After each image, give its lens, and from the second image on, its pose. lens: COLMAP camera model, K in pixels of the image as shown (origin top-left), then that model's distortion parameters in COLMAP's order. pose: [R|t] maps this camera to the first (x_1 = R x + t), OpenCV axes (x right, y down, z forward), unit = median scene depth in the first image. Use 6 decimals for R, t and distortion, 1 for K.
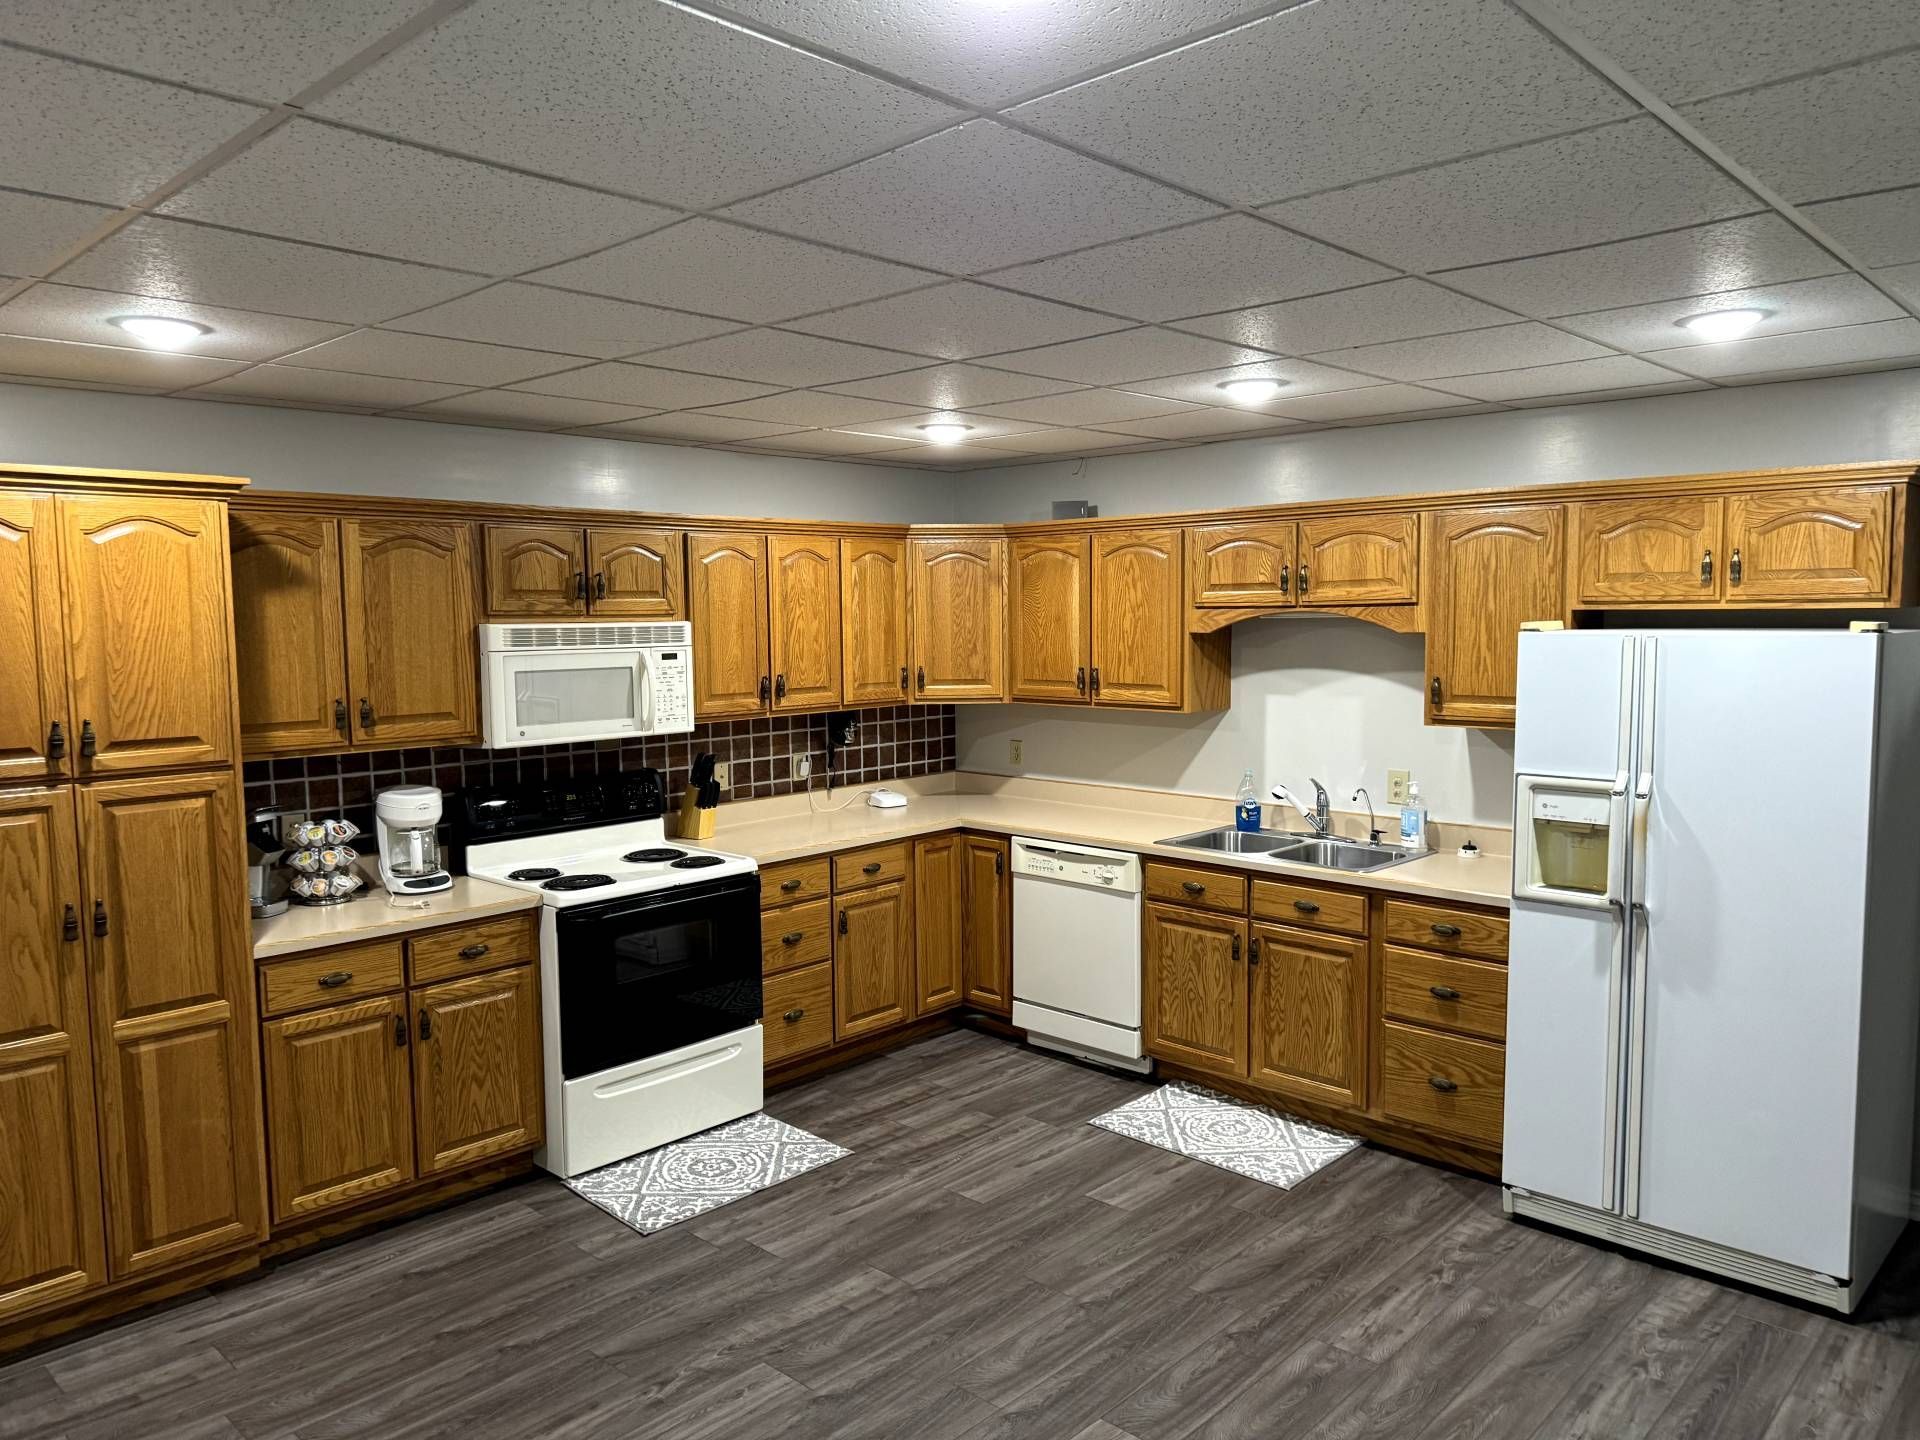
lens RADIAL K [[1341.8, 0, 957.7], [0, 1341.8, 746.3], [0, 0, 1]] dist [0.113106, -0.180227]
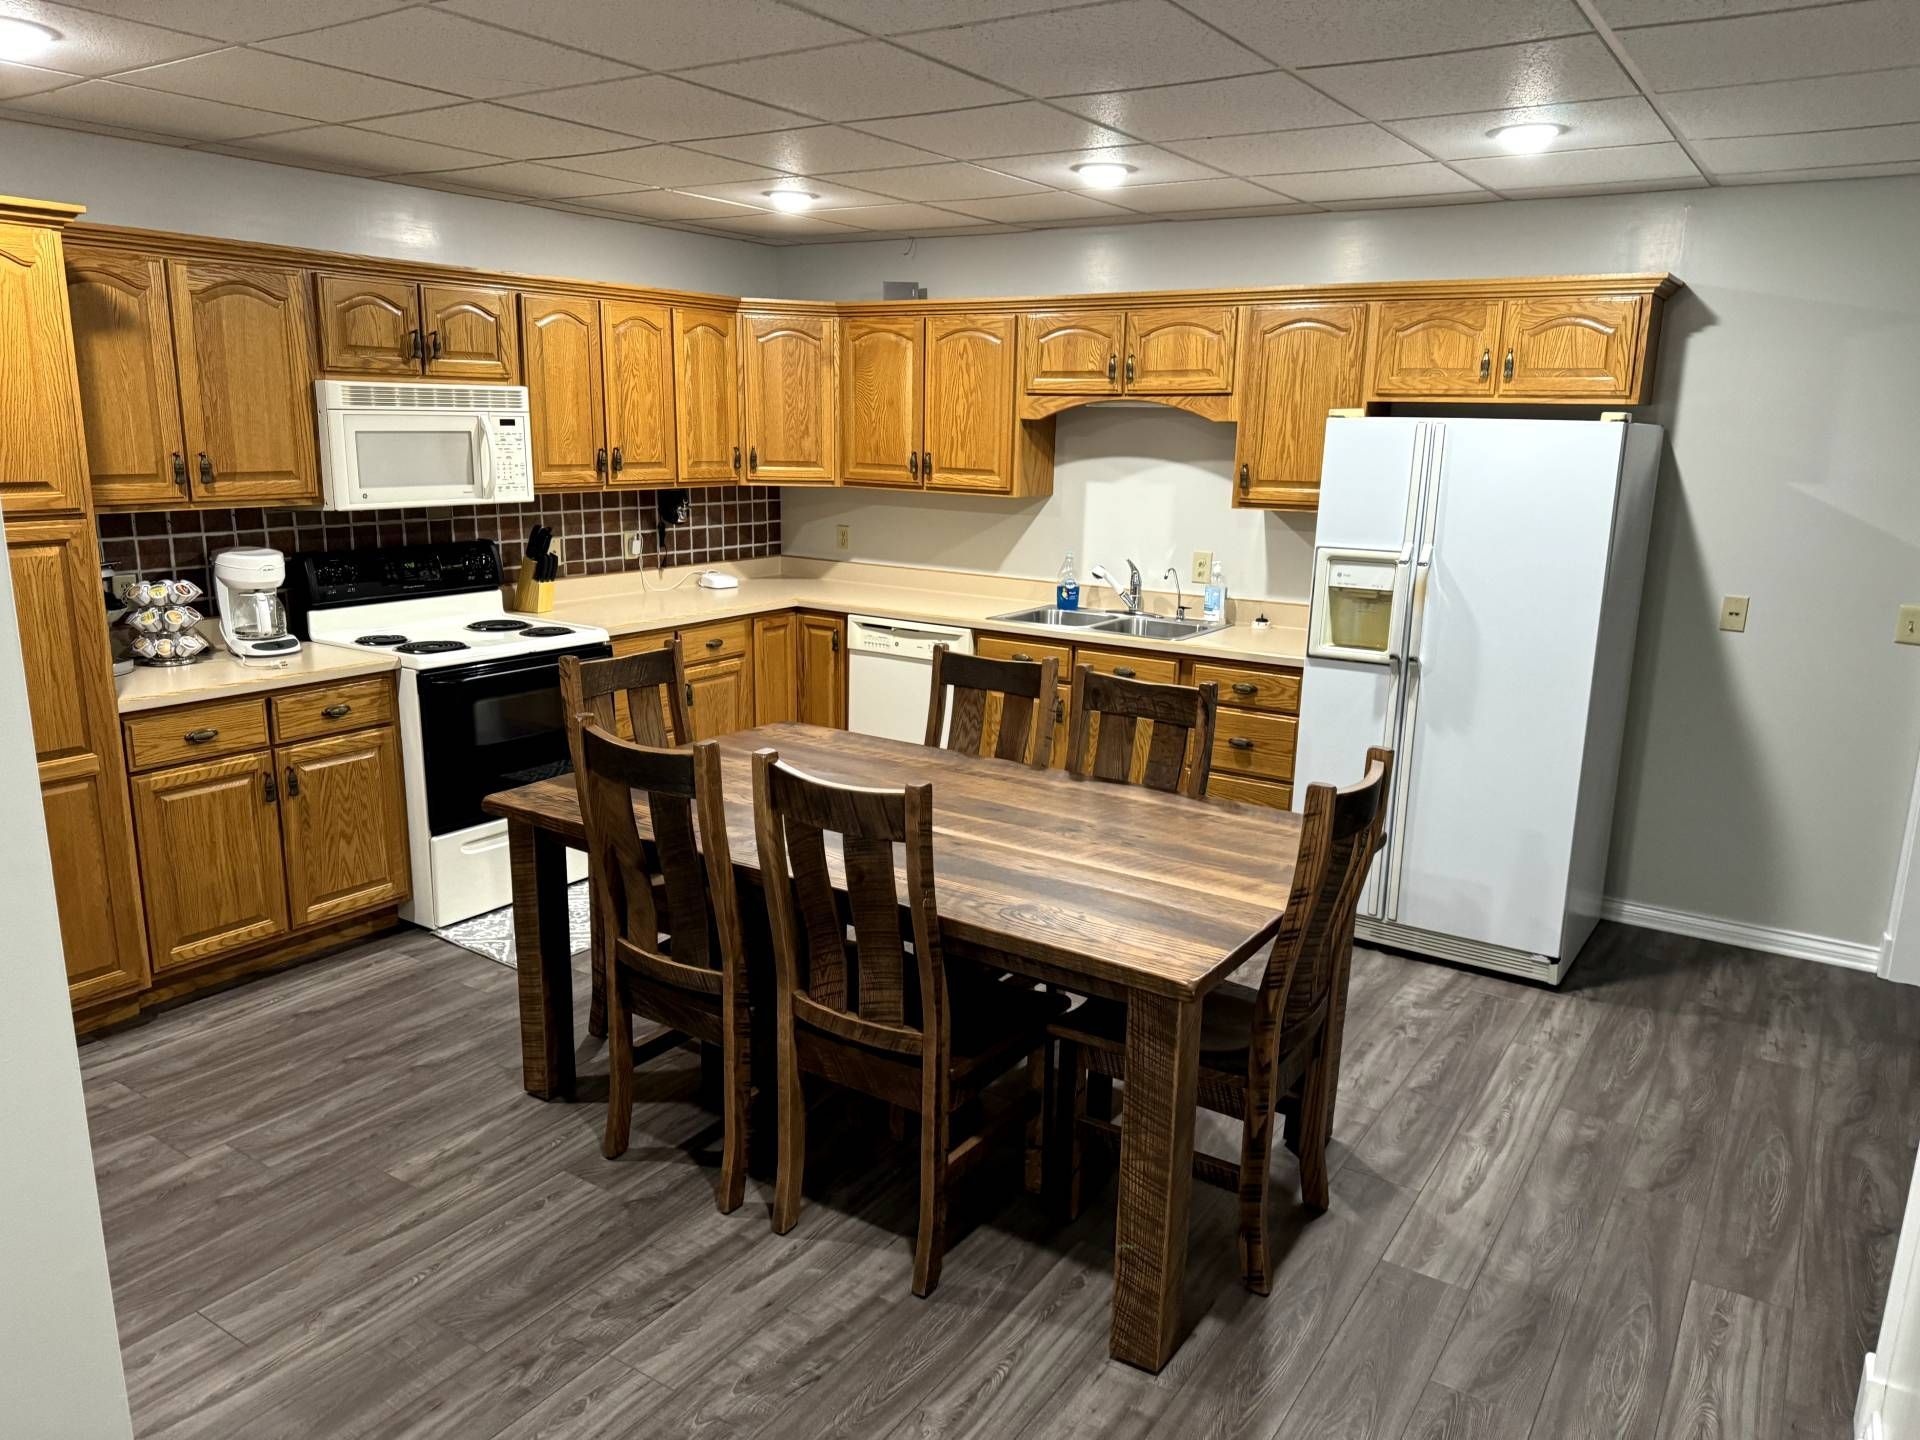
lens RADIAL K [[1341.8, 0, 957.7], [0, 1341.8, 746.3], [0, 0, 1]] dist [0.113106, -0.180227]
pose [[0.985013, -0.010504, 0.172161, -0.072996], [-0.013602, 0.990305, 0.138243, 0.029147], [-0.171944, -0.138513, 0.975320, -0.066779]]
